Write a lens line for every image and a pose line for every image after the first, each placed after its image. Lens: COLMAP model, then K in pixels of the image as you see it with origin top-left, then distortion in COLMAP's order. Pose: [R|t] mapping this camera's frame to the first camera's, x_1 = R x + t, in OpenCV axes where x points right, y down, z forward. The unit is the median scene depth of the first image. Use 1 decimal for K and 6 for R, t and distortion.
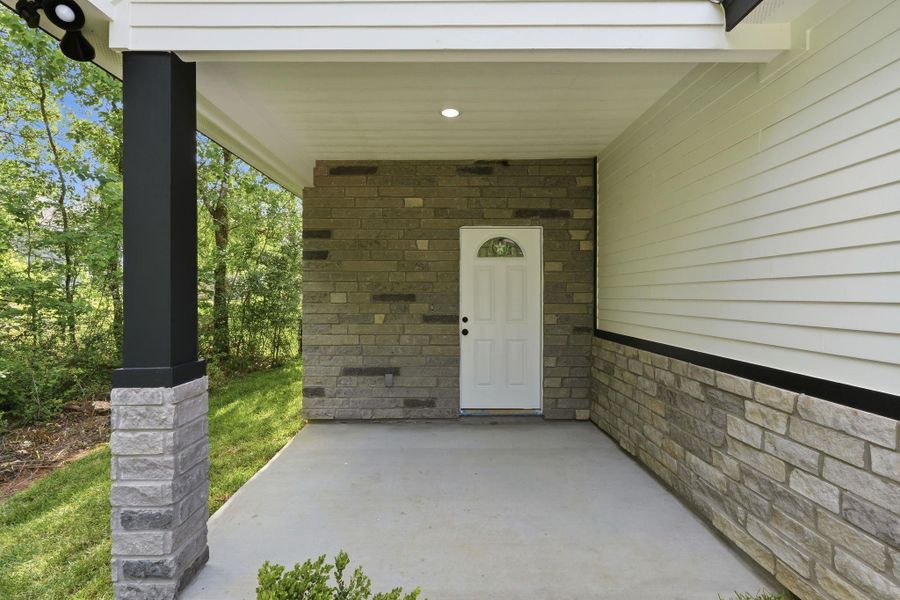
lens RADIAL K [[403.2, 0, 444.9], [0, 403.2, 295.2], [0, 0, 1]] dist [-0.000364, -0.000130]
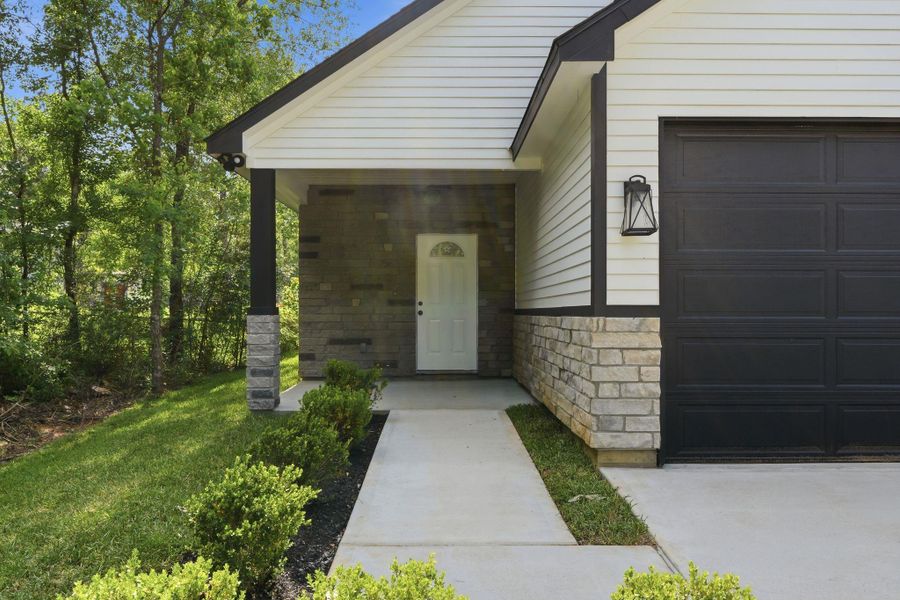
lens RADIAL K [[655.3, 0, 450.0], [0, 655.3, 300.0], [0, 0, 1]] dist [0.002754, 0.000888]
pose [[0.999937, -0.000173, 0.011204, 0.127340], [0.000383, 0.999825, -0.018684, 0.092452], [-0.011199, 0.018687, 0.999763, -1.200171]]
